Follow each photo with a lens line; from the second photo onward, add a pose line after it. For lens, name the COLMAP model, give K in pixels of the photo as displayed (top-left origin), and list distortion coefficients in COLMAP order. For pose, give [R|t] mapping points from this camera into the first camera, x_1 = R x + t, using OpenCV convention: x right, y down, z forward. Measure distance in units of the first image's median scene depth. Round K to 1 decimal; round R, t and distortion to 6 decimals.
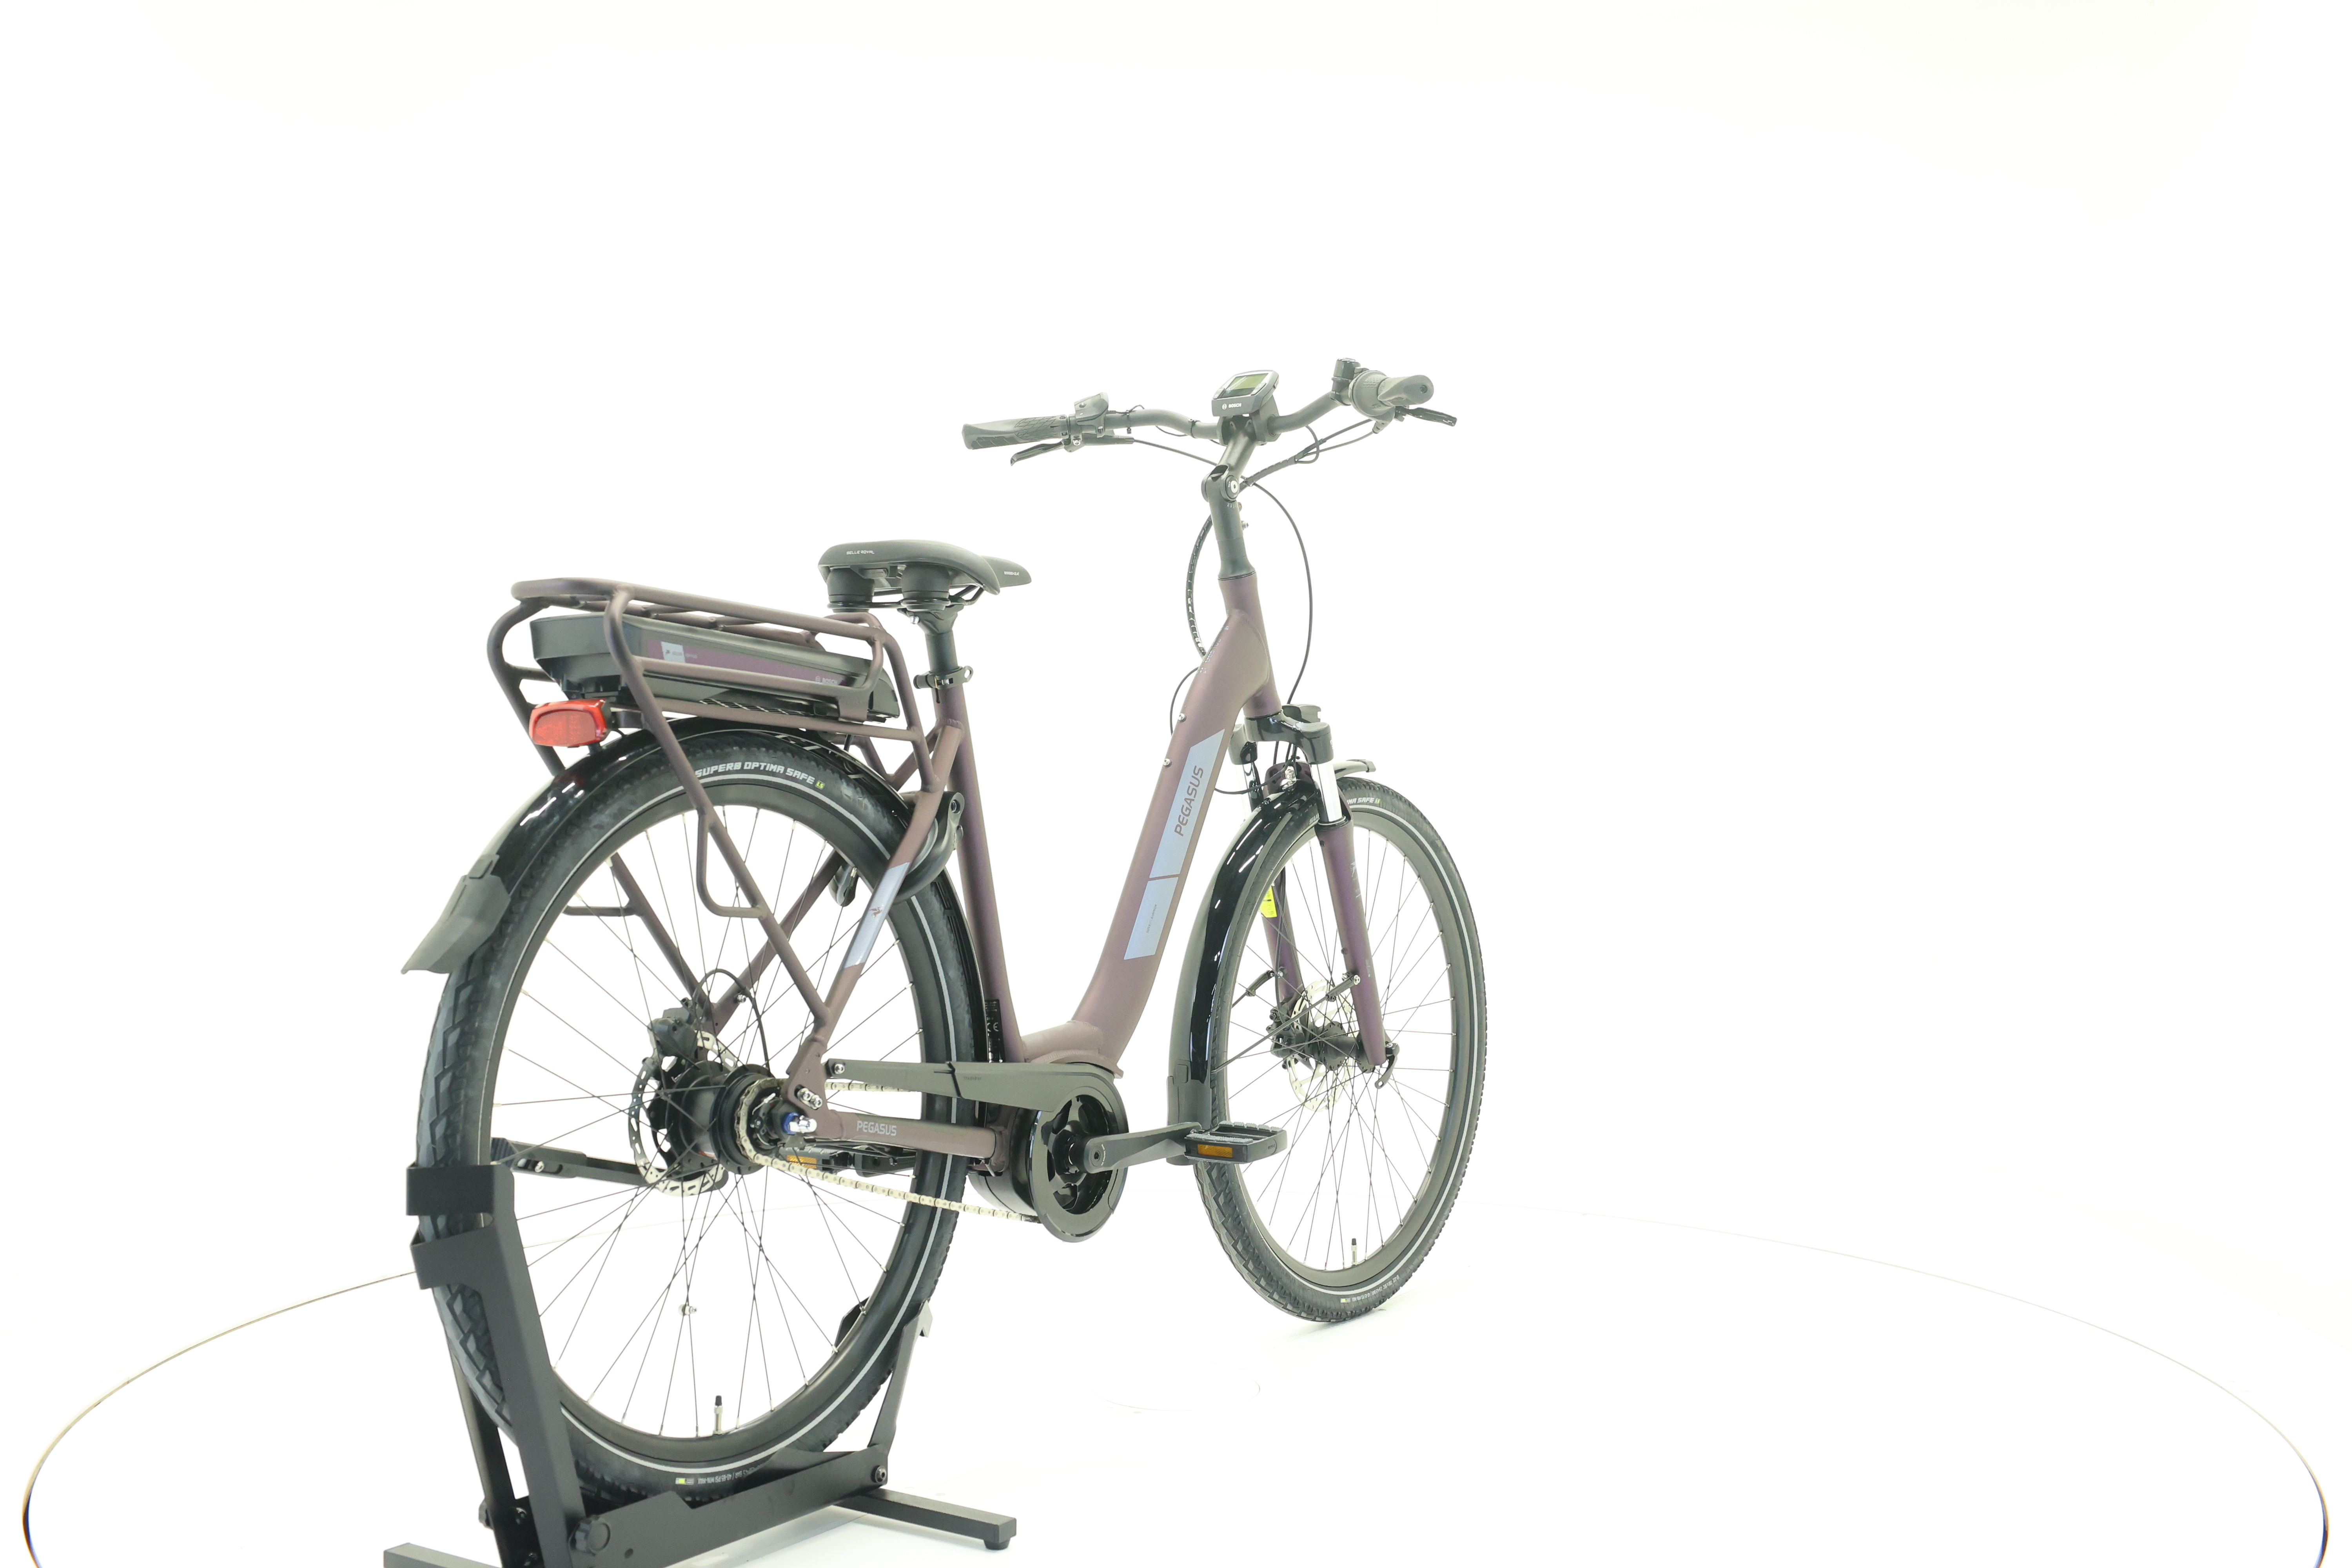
lens RADIAL K [[2481.7, 0, 1168.2], [0, 2481.7, 781.4], [0, 0, 1]] dist [0.003557, 0.000000]
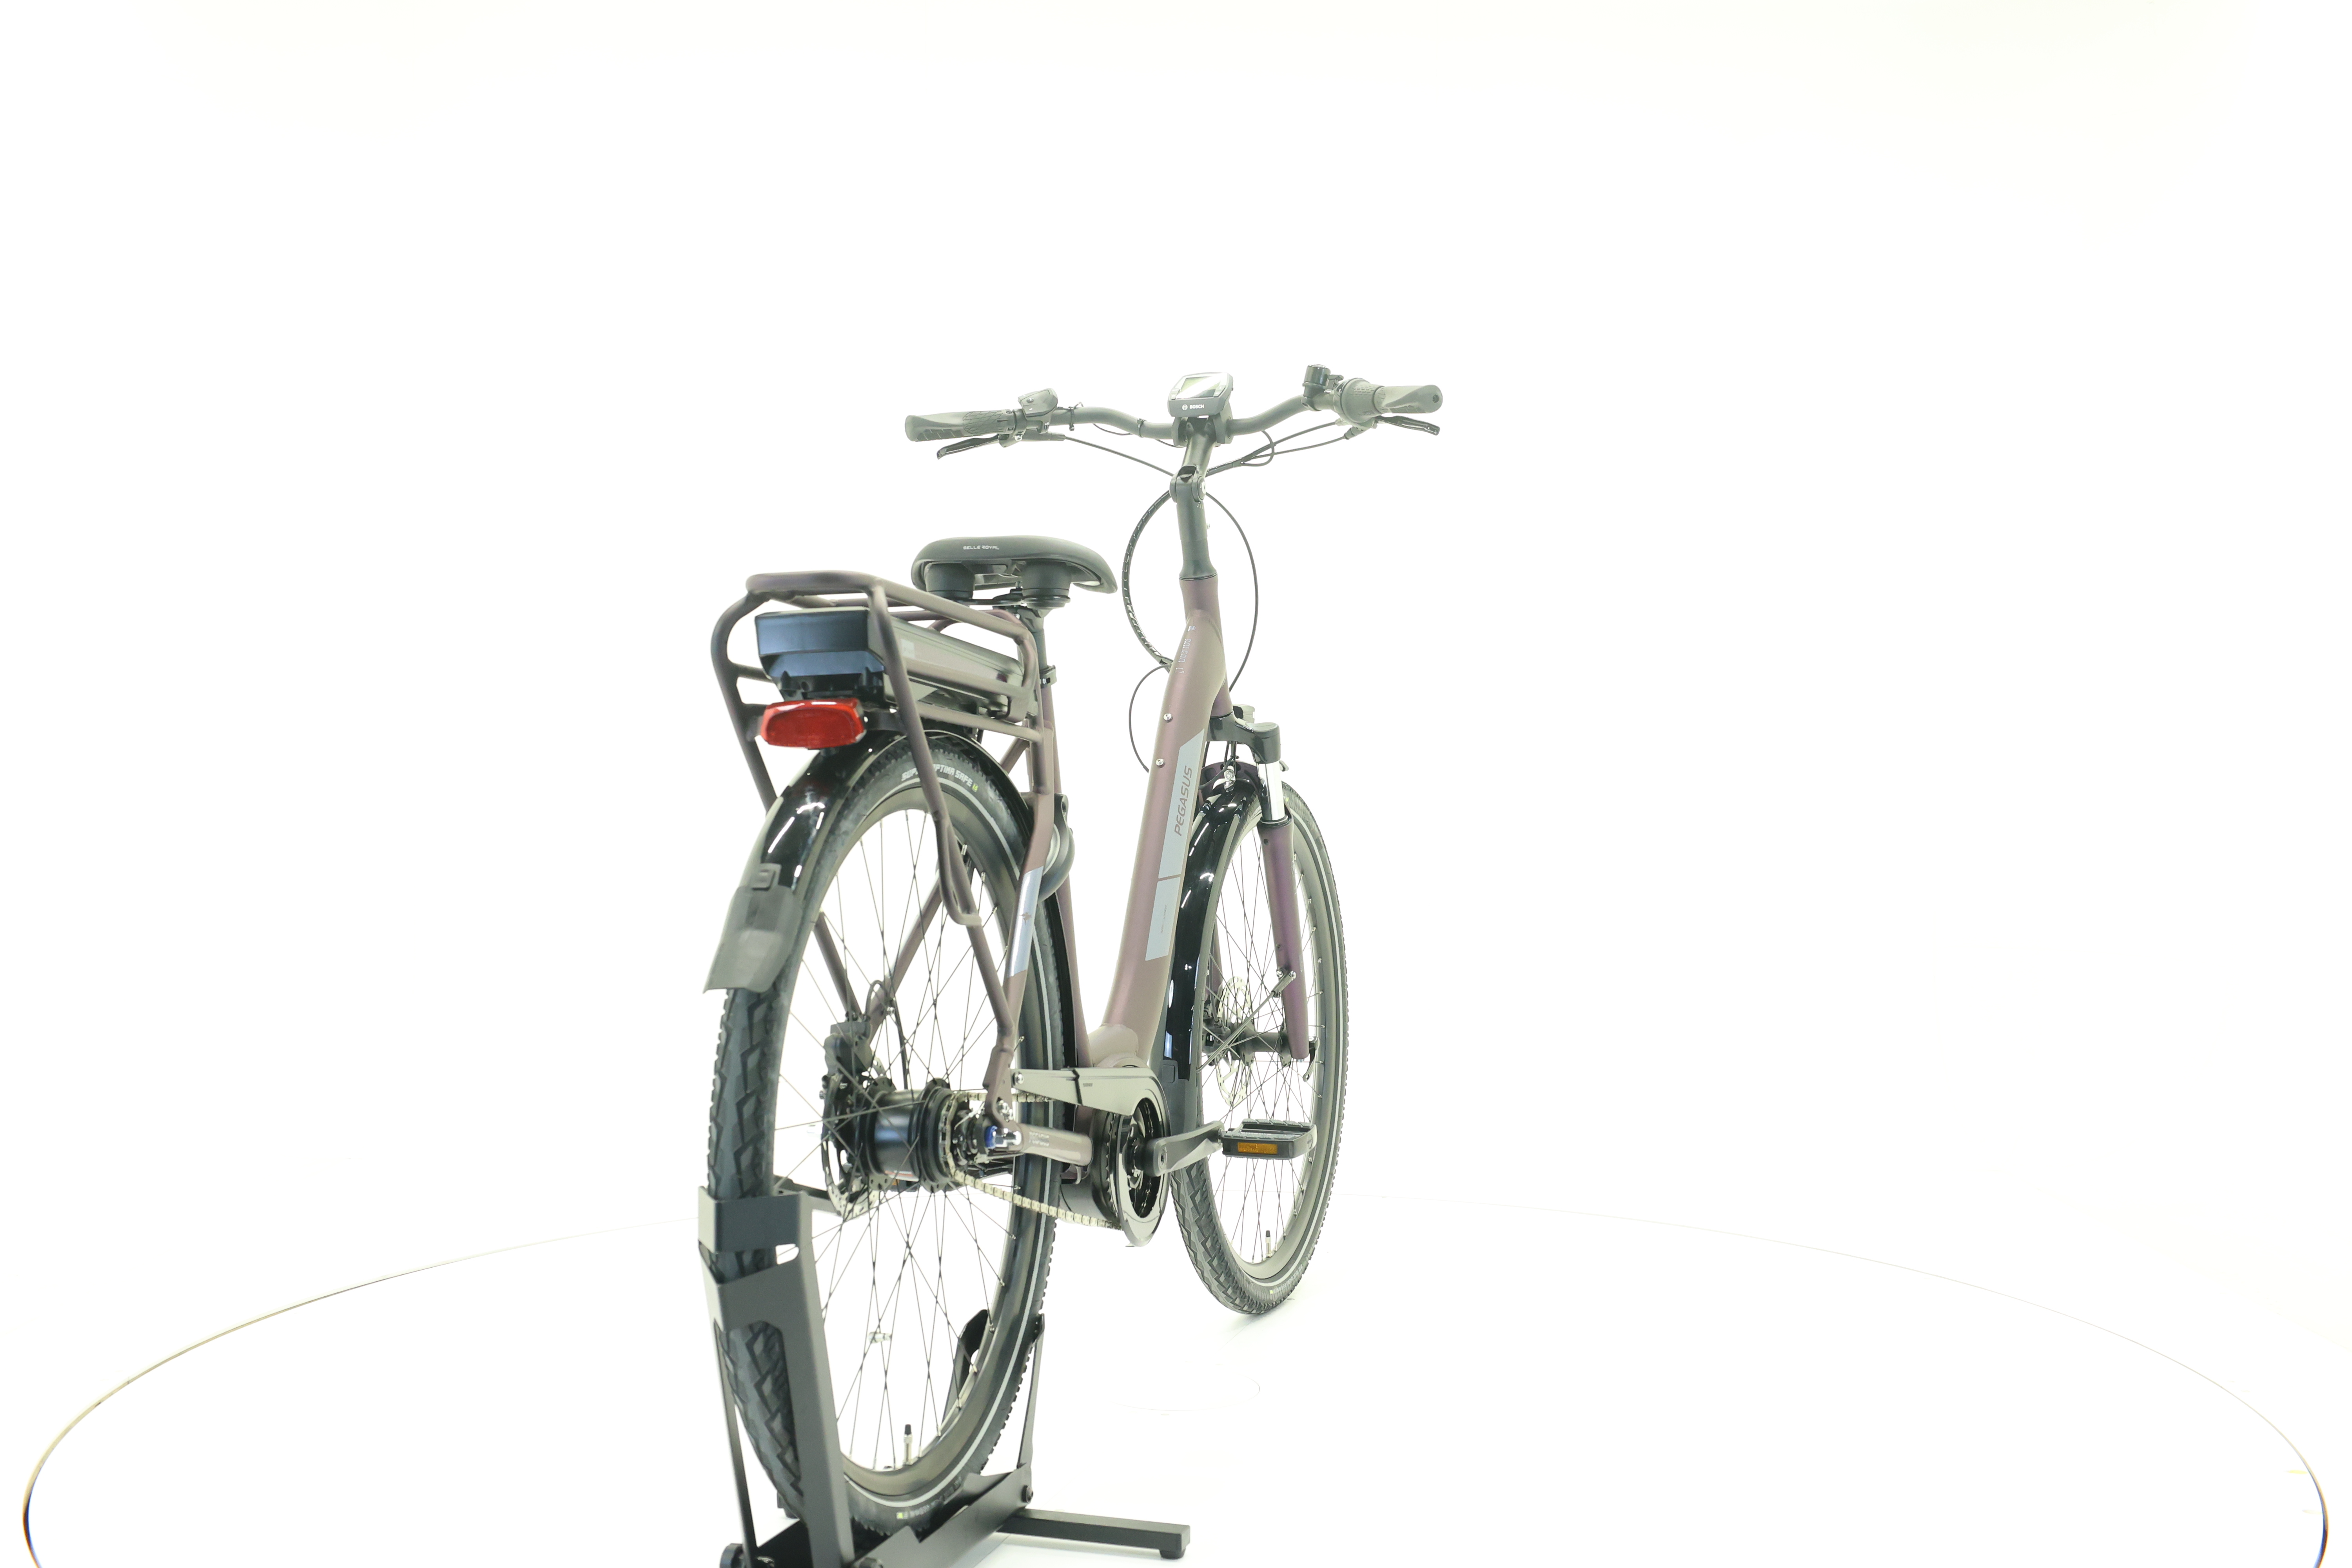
lens RADIAL K [[2481.7, 0, 1179.7], [0, 2481.7, 791.8], [0, 0, 1]] dist [0.003557, 0.000000]
pose [[0.960458, -0.006906, 0.278340, -0.316064], [0.005576, 0.999969, 0.005570, -0.001694], [-0.278370, -0.003797, 0.960466, 0.045700]]
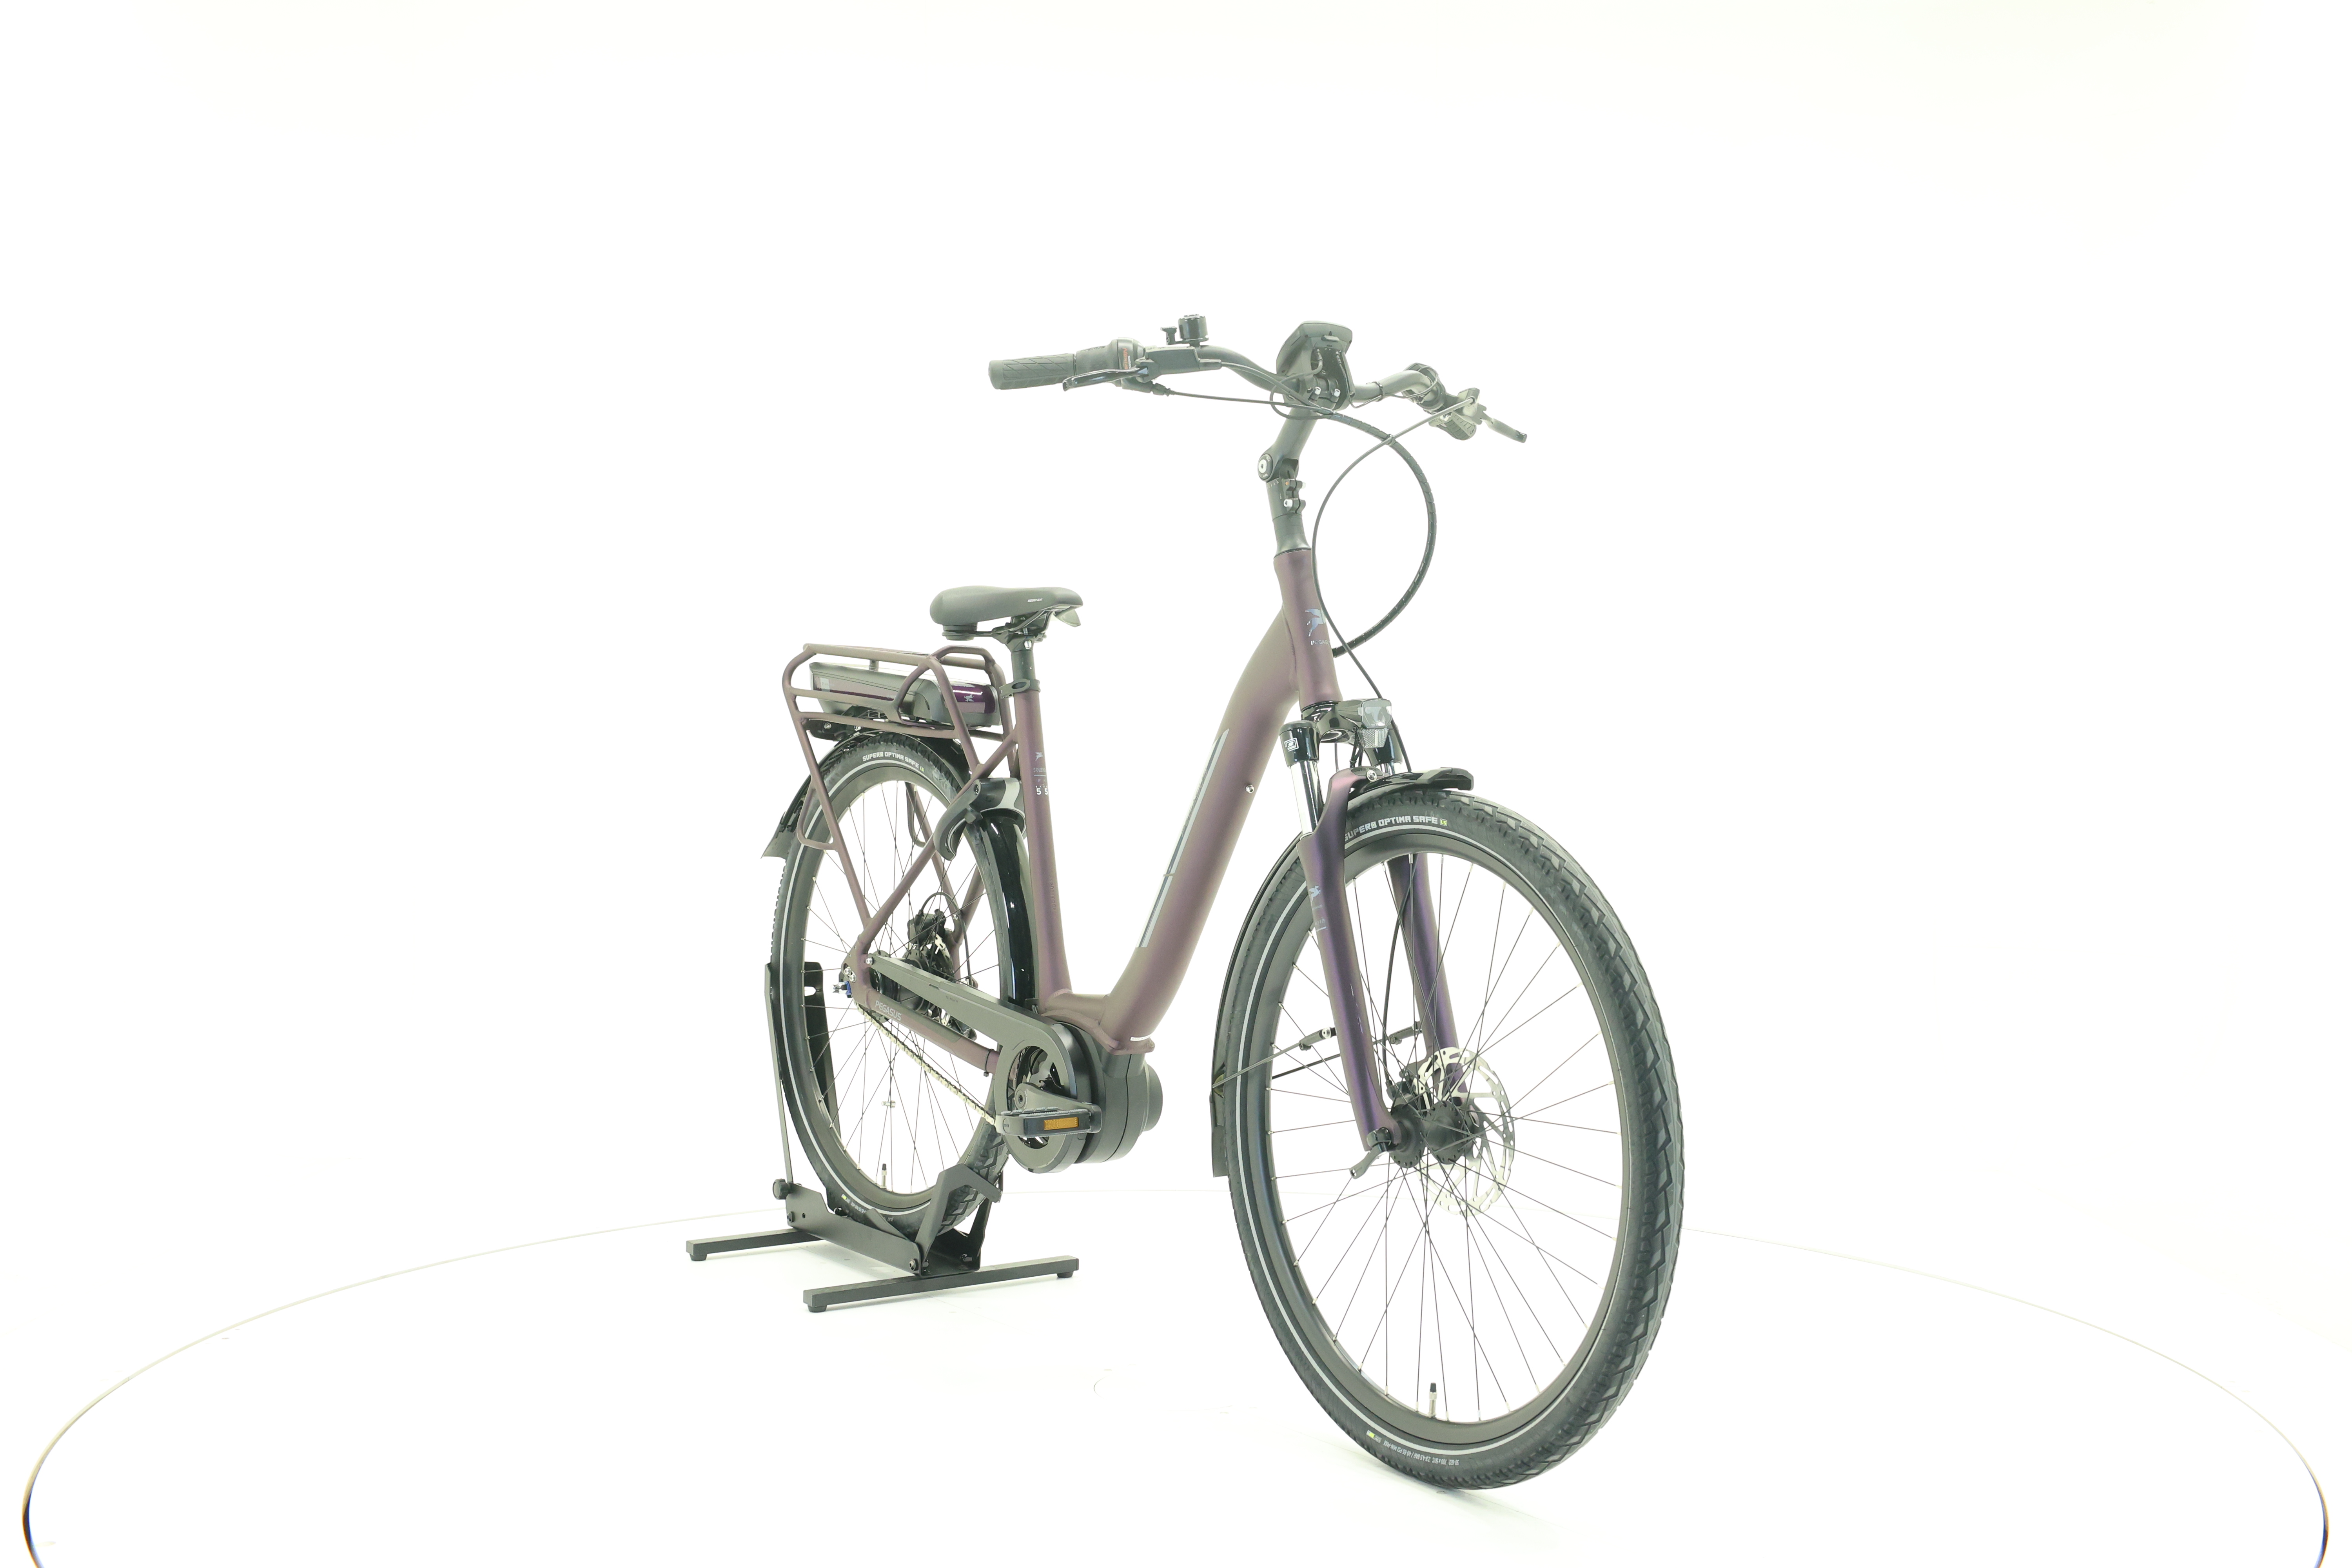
lens RADIAL K [[2481.7, 0, 1176.6], [0, 2481.7, 771.2], [0, 0, 1]] dist [0.003557, 0.000000]
pose [[-0.365084, 0.010310, -0.930918, 1.080232], [-0.022307, 0.999555, 0.019819, -0.027356], [0.930707, 0.028002, -0.364691, 1.573995]]
